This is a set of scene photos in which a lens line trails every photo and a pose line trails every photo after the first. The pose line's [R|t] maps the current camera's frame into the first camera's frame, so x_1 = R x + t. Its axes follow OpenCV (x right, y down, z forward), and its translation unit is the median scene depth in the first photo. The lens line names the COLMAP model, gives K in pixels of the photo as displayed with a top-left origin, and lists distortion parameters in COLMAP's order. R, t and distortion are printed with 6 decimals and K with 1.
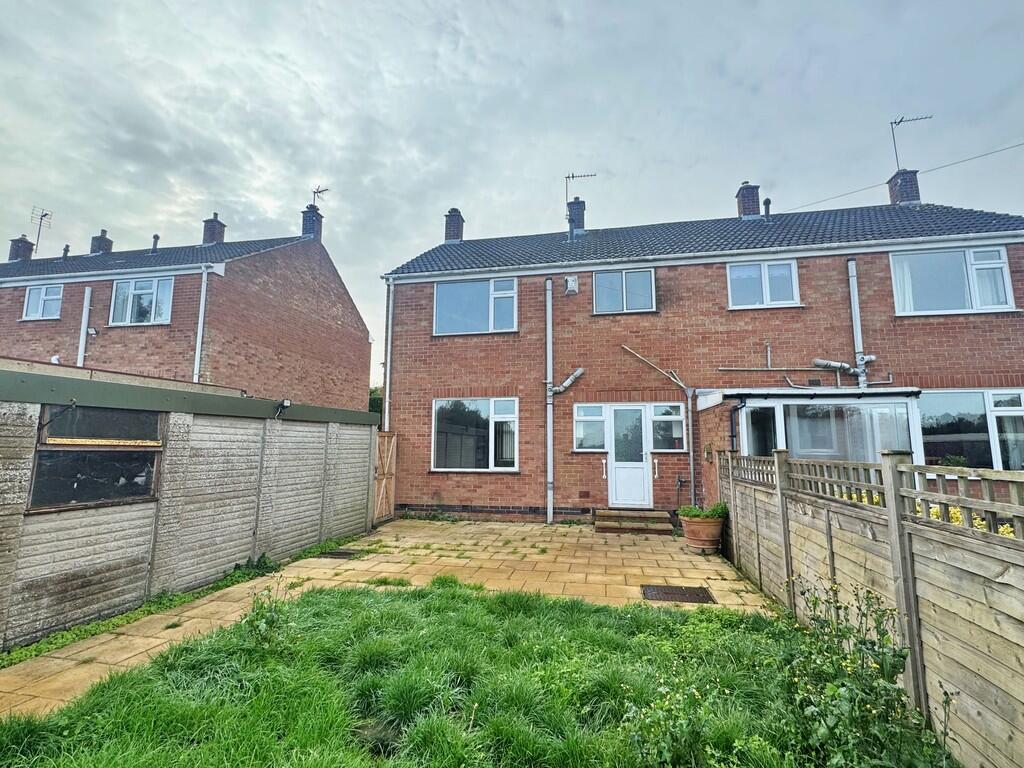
lens RADIAL K [[460.3, 0, 512.0], [0, 460.3, 384.0], [0, 0, 1]] dist [-0.002071, -0.000384]
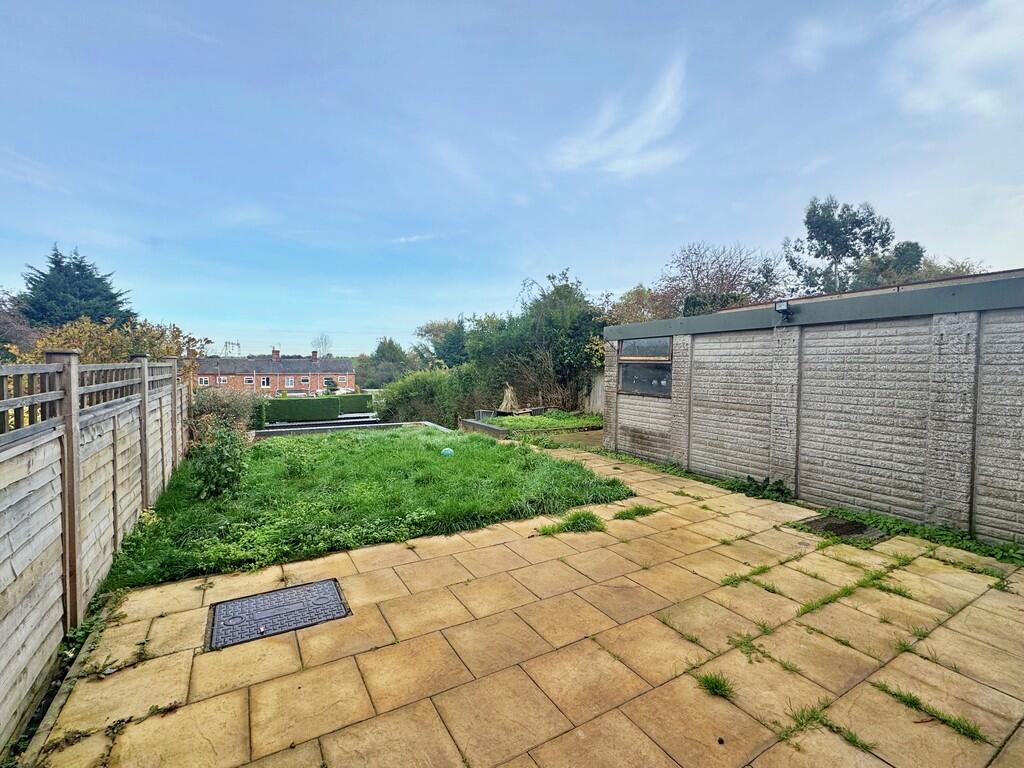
lens RADIAL K [[460.3, 0, 512.0], [0, 460.3, 384.0], [0, 0, 1]] dist [-0.002071, -0.000384]
pose [[-0.741551, 0.016287, -0.670698, 0.513924], [0.078549, 0.994937, -0.062686, 0.241468], [0.666282, -0.099168, -0.739076, 1.604689]]
